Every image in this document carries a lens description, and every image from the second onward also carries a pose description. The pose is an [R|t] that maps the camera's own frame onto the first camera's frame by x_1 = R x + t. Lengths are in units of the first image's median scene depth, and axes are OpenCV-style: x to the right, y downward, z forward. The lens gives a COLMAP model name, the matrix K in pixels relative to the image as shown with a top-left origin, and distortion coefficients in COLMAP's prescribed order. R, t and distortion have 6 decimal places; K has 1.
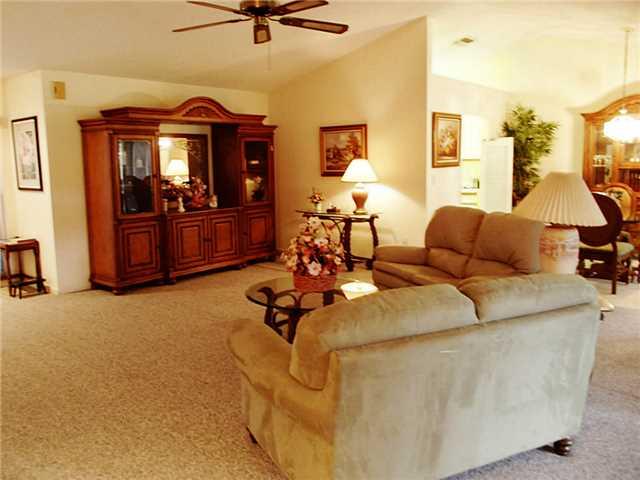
lens RADIAL K [[529.4, 0, 317.8], [0, 529.4, 222.3], [0, 0, 1]] dist [-0.070748, 0.031739]
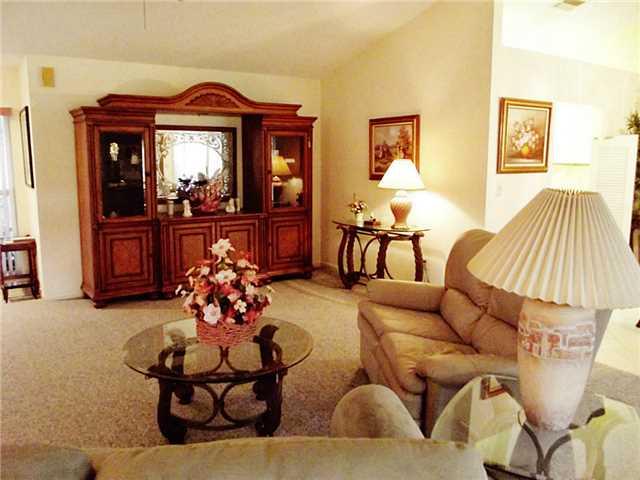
lens RADIAL K [[529.4, 0, 319.9], [0, 529.4, 240.6], [0, 0, 1]] dist [-0.070748, 0.031739]
pose [[0.959591, 0.061472, -0.274604, 0.187377], [-0.051695, 0.997749, 0.042708, -0.027890], [0.276611, -0.026786, 0.960609, 0.220059]]
